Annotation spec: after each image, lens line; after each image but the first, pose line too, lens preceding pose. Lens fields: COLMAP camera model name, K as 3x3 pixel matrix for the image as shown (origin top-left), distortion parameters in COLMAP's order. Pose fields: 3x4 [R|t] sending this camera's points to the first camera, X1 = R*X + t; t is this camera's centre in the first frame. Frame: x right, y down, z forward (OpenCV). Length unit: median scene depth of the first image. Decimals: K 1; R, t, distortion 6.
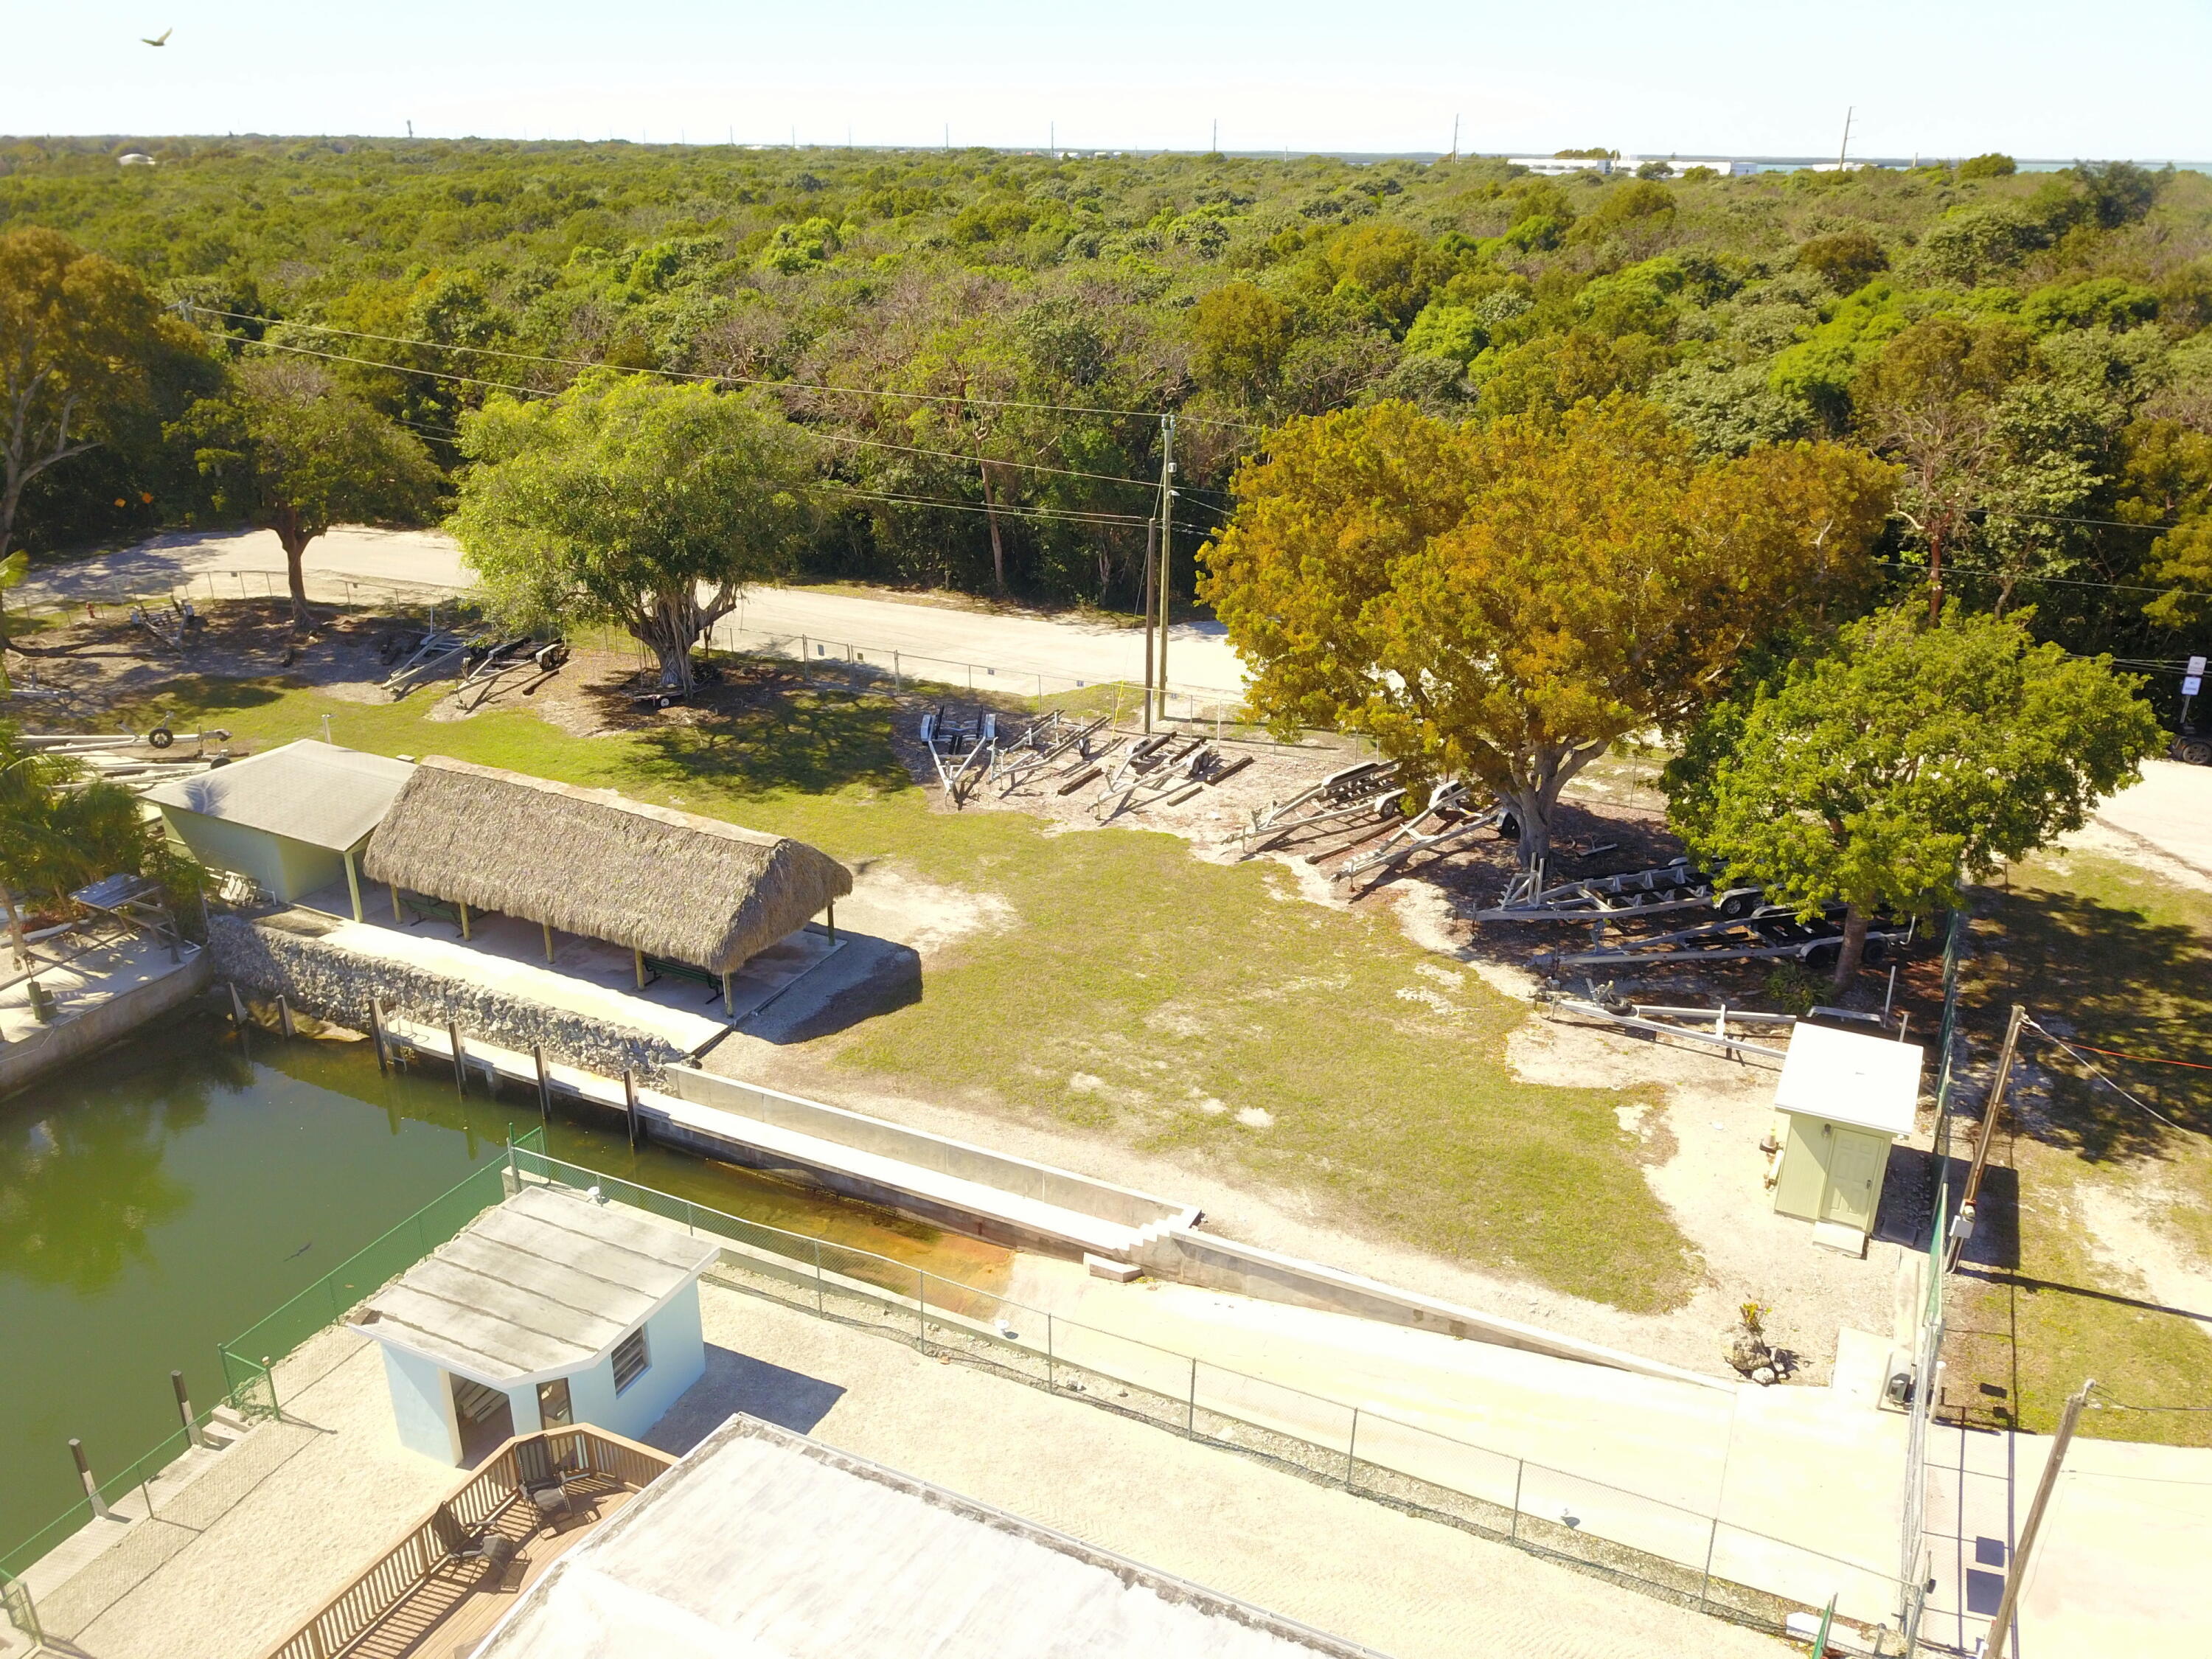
lens RADIAL K [[1705.3, 0, 1112.9], [0, 1705.3, 832.6], [0, 0, 1]] dist [0.016082, -0.004044]
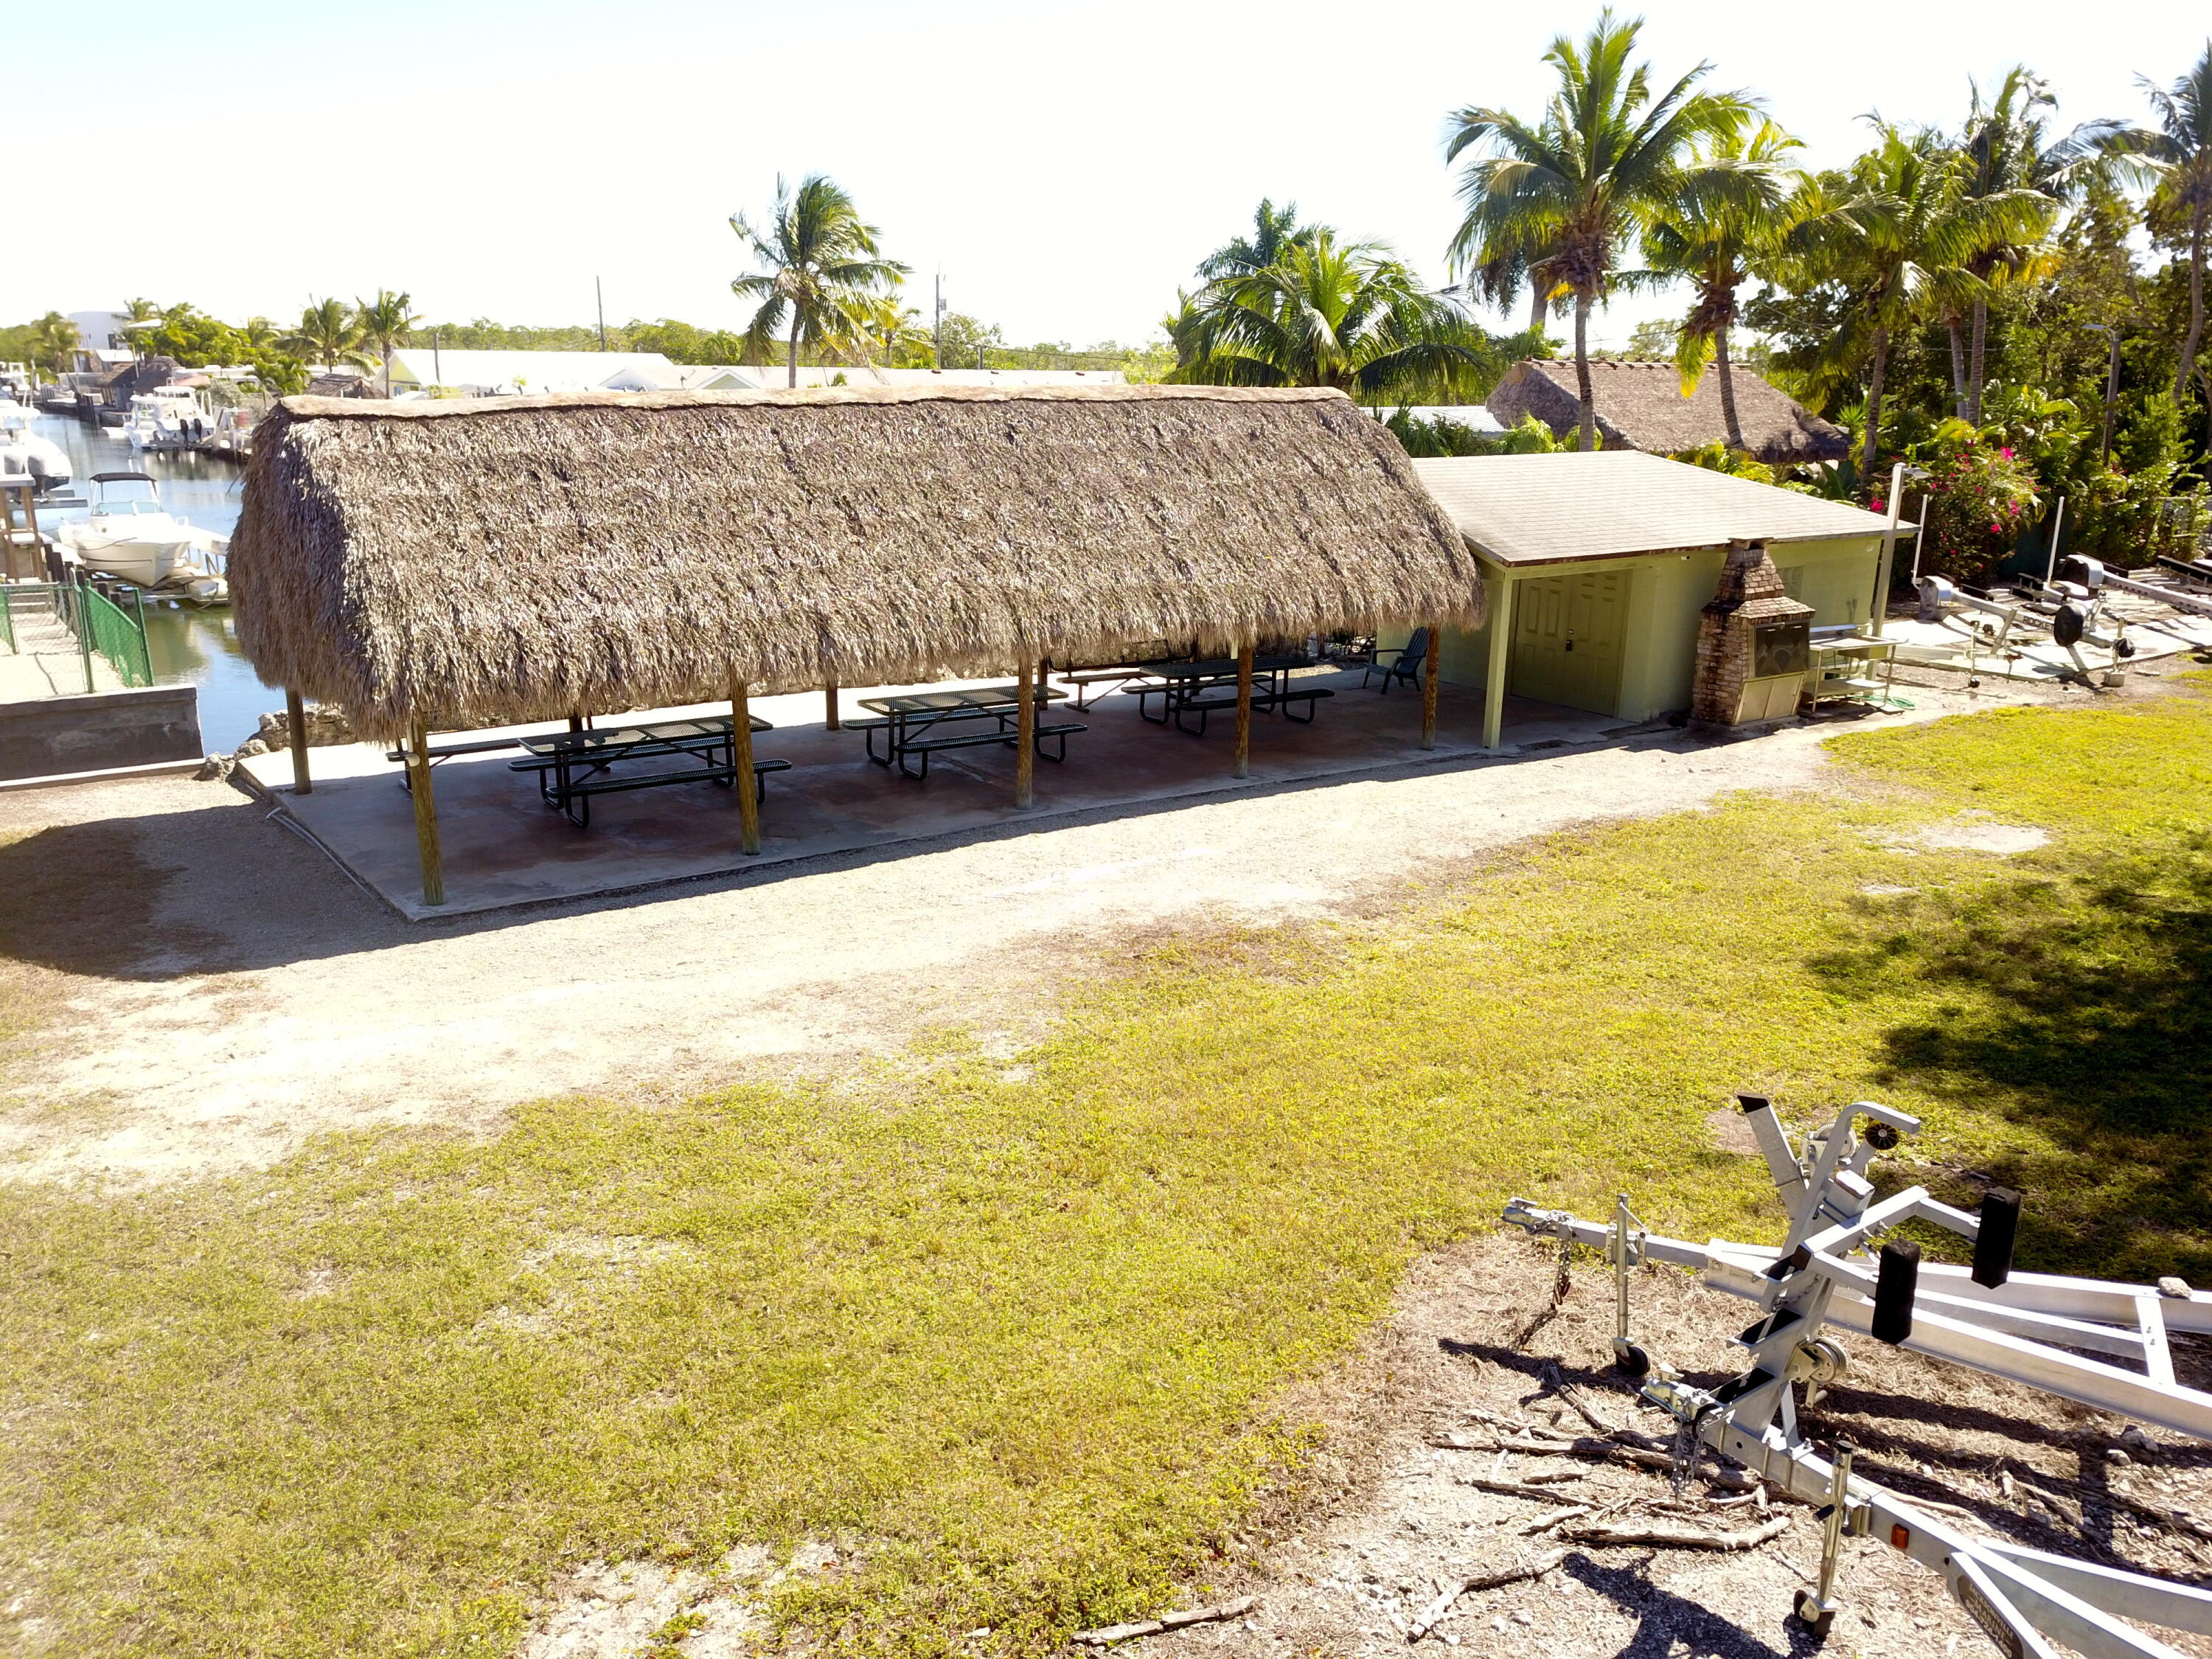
lens RADIAL K [[1680.8, 0, 1090.7], [0, 1680.8, 835.2], [0, 0, 1]] dist [0.008239, -0.006442]
pose [[-0.474008, 0.210390, -0.855016, 0.045255], [-0.354687, 0.843147, 0.404103, -0.126435], [0.805924, 0.494811, -0.325036, 1.382343]]
